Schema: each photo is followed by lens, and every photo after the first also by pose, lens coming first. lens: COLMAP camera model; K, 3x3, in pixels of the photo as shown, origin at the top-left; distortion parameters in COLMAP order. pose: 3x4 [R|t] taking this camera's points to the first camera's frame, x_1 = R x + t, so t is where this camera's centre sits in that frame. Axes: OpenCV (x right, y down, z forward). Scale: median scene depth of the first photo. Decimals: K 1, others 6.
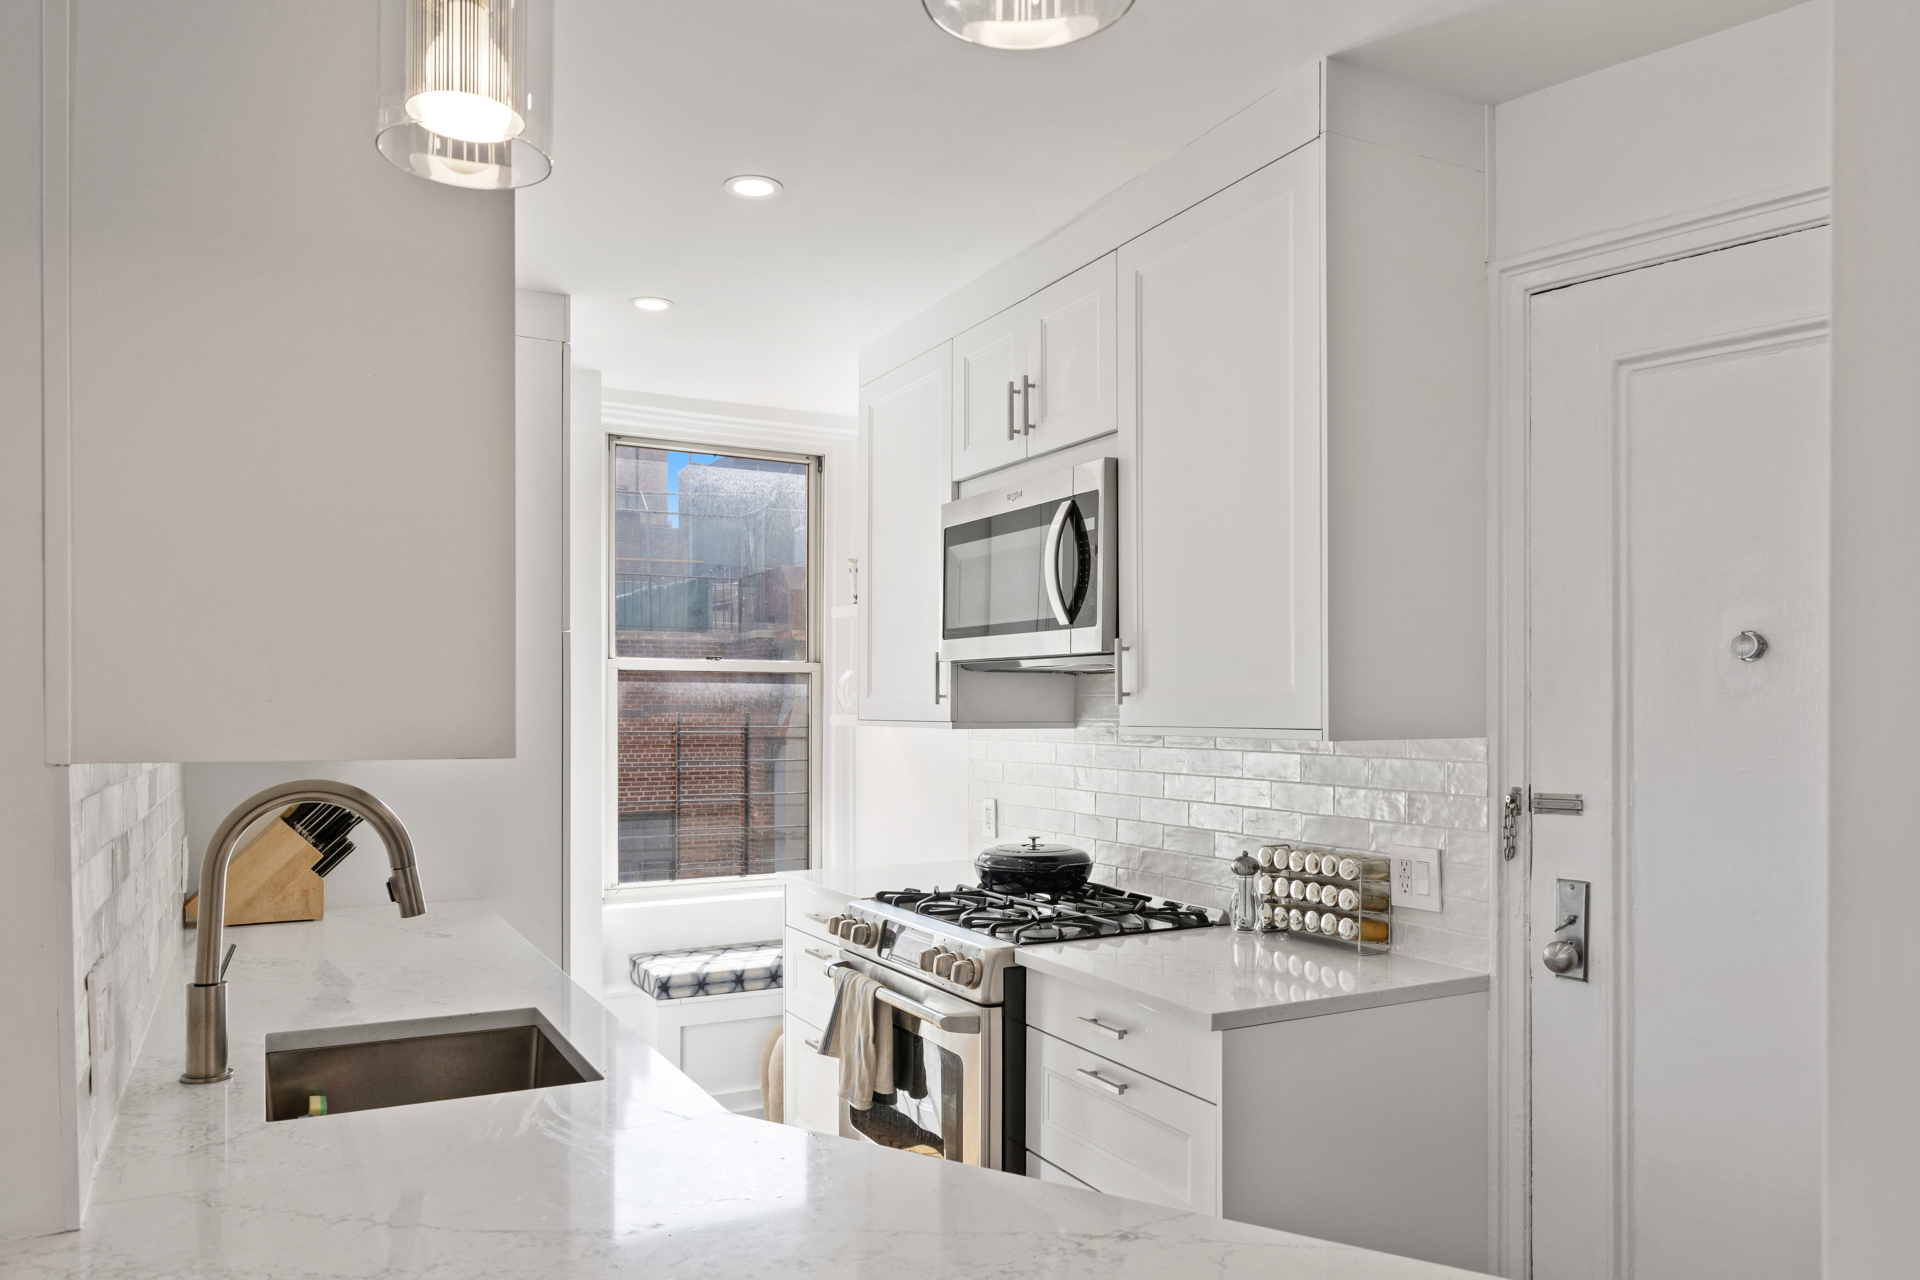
lens RADIAL K [[1296.6, 0, 960.2], [0, 1296.6, 705.9], [0, 0, 1]] dist [-0.009355, -0.001905]
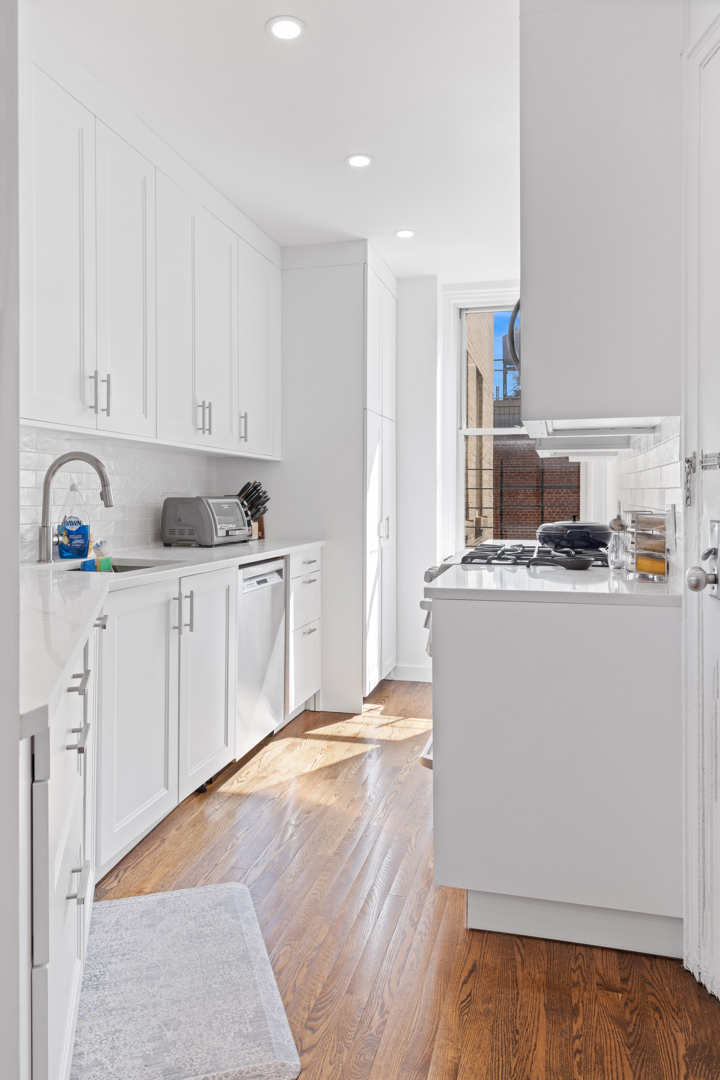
lens RADIAL K [[749.4, 0, 359.8], [0, 749.4, 498.3], [0, 0, 1]] dist [0.005256, 0.002749]
pose [[0.733408, 0.006756, -0.679755, 0.697680], [-0.000167, 0.999952, 0.009758, 0.101998], [0.679789, -0.007043, 0.733374, 0.213049]]
